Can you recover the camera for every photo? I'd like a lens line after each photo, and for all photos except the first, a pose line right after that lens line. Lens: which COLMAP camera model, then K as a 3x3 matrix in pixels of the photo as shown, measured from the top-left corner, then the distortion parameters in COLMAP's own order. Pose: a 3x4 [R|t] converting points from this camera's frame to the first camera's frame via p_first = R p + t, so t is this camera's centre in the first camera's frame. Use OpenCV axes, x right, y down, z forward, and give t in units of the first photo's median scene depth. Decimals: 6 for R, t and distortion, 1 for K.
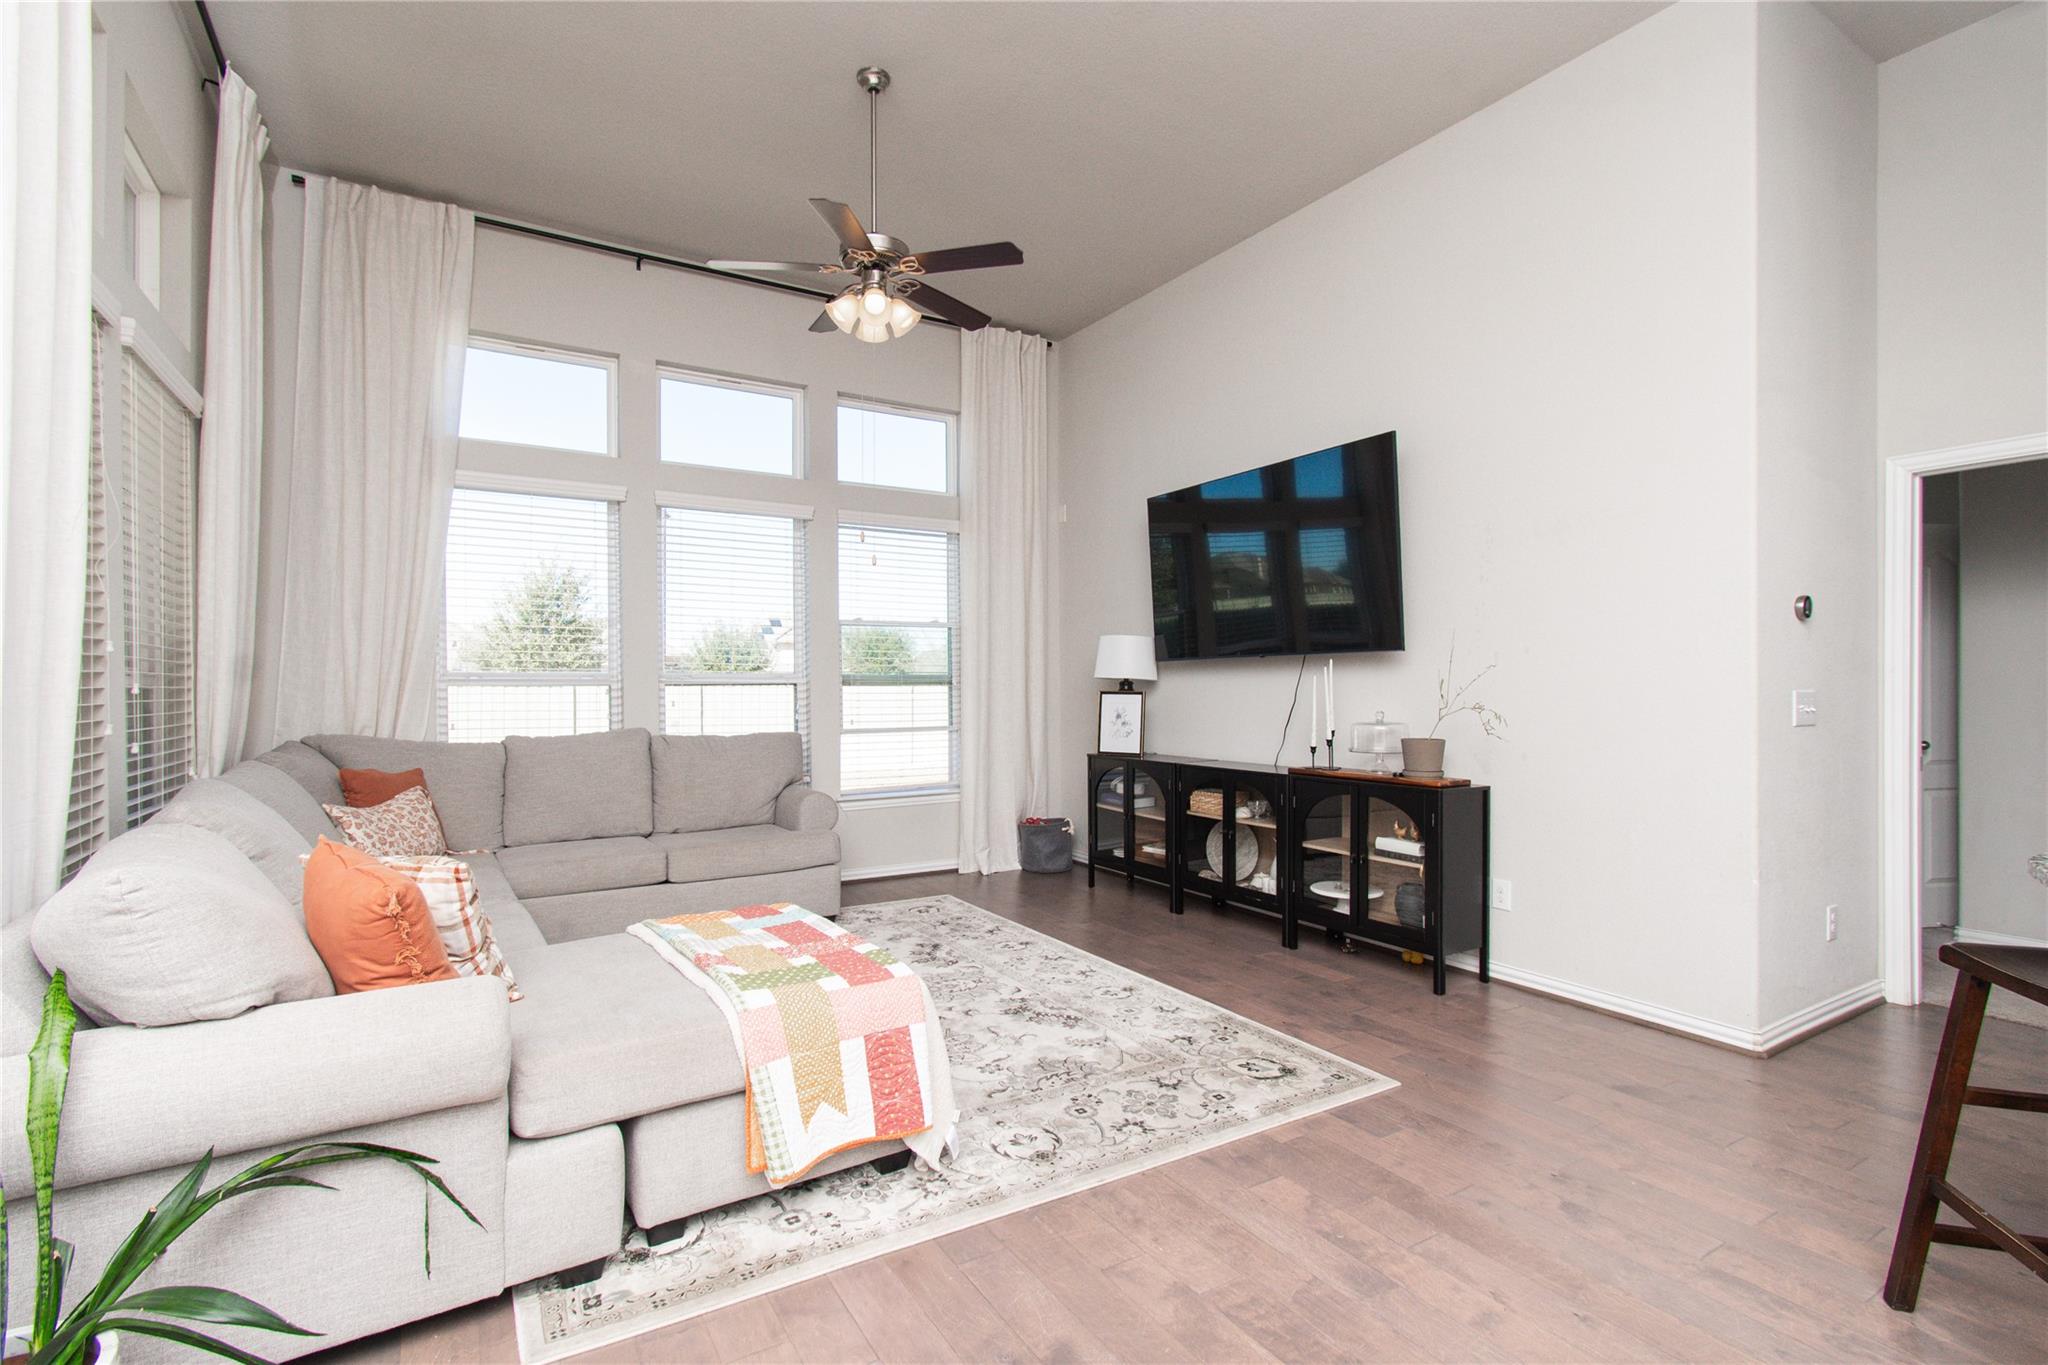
lens RADIAL K [[937.9, 0, 1013.7], [0, 937.9, 684.1], [0, 0, 1]] dist [0.000842, -0.000246]
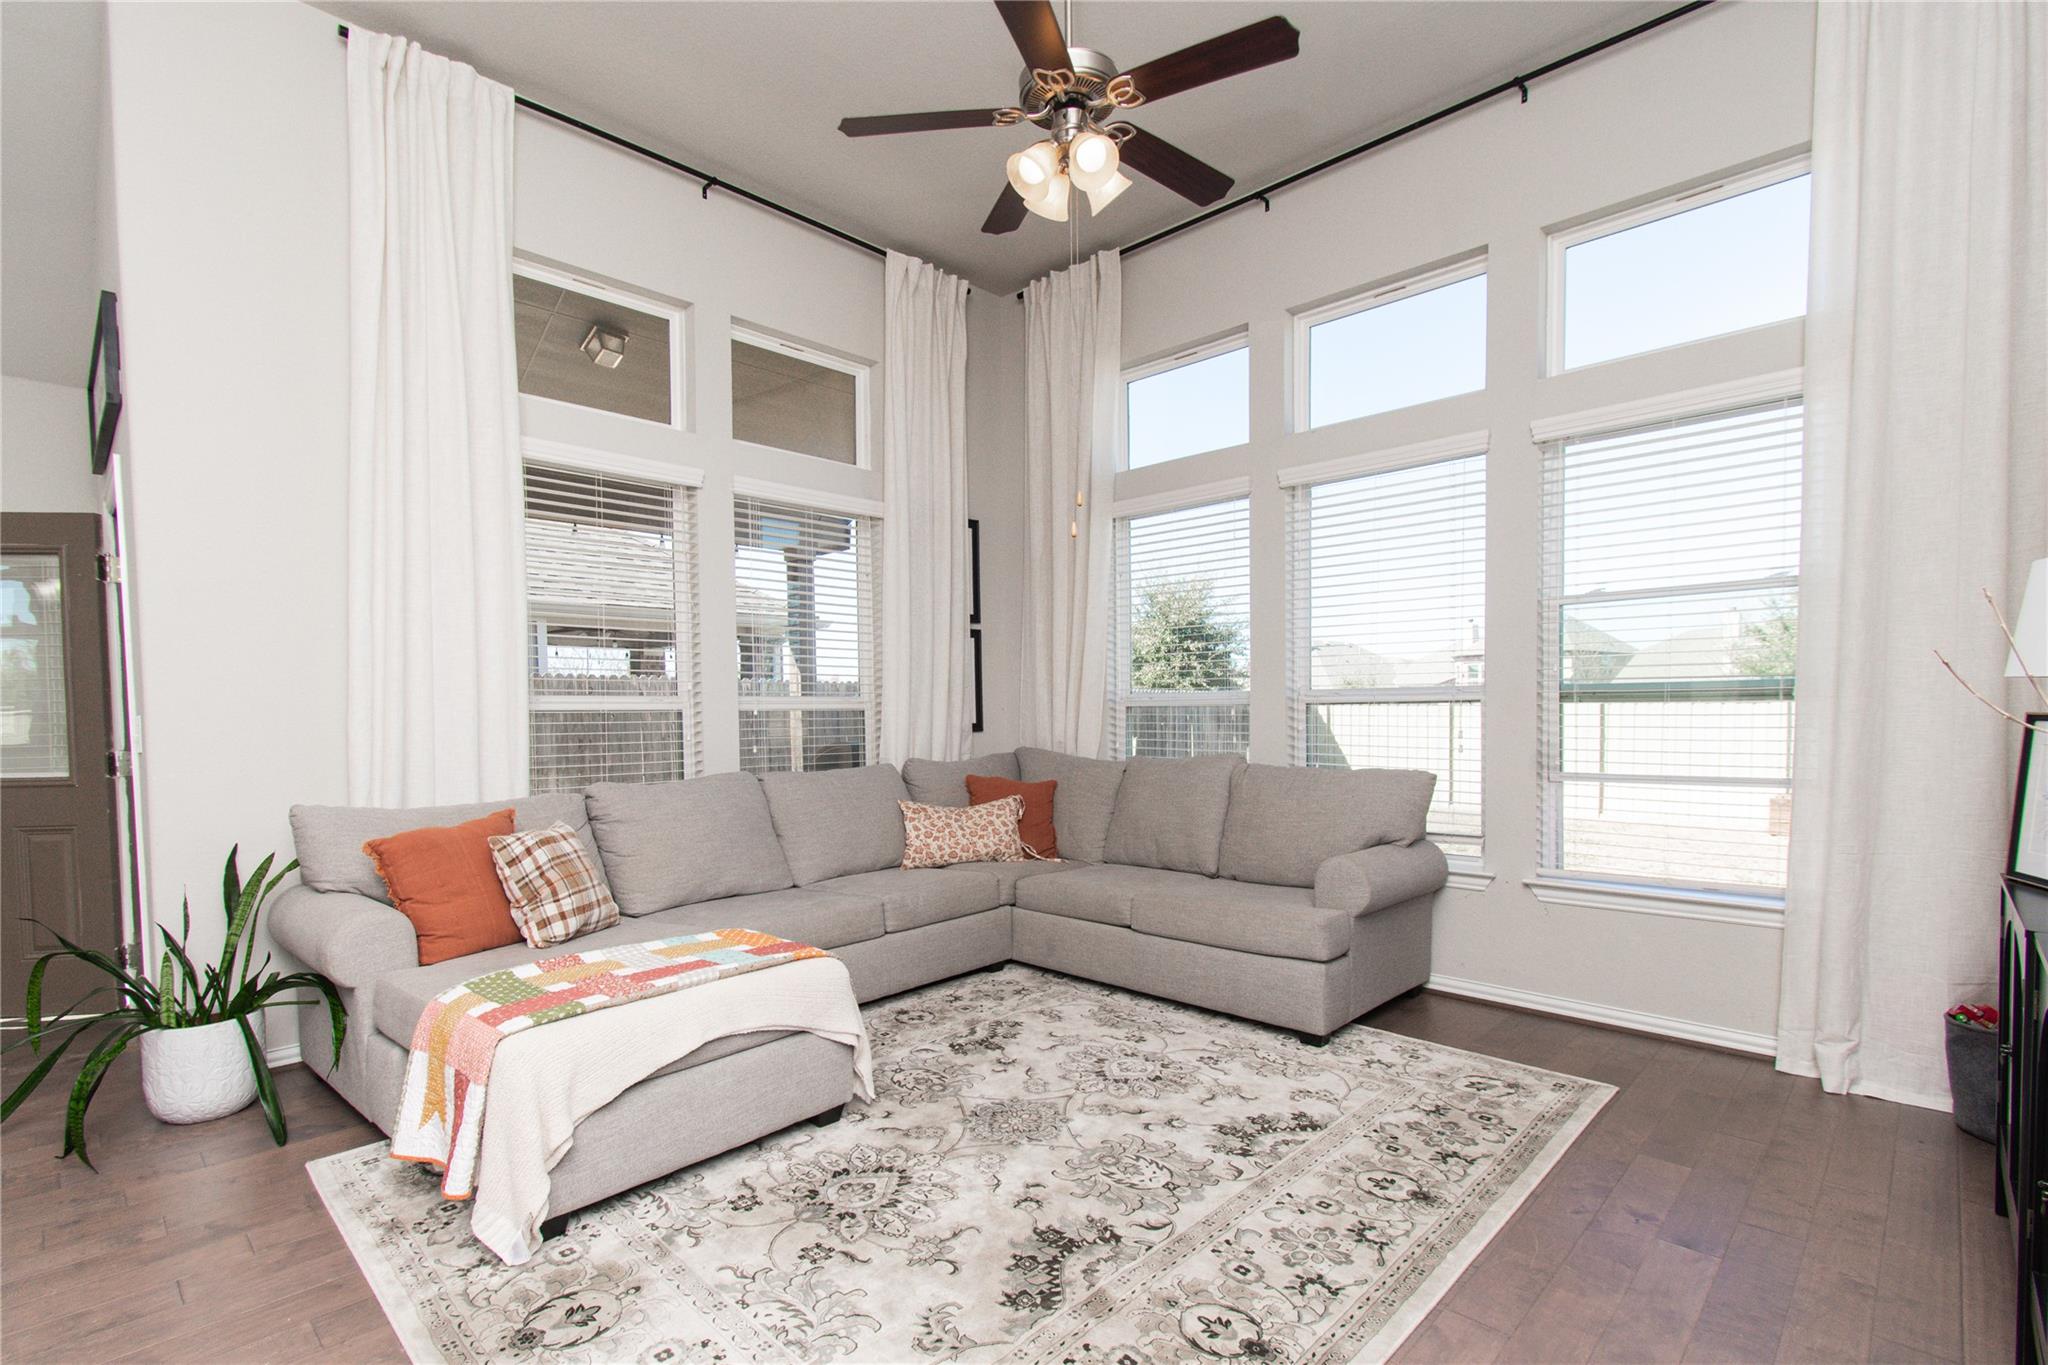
lens RADIAL K [[937.9, 0, 961.3], [0, 937.9, 746.1], [0, 0, 1]] dist [0.000842, -0.000246]
pose [[0.251943, 0.035333, -0.967097, 0.388499], [0.008977, 0.999205, 0.038845, 0.003070], [0.967700, -0.018469, 0.251425, 0.546764]]
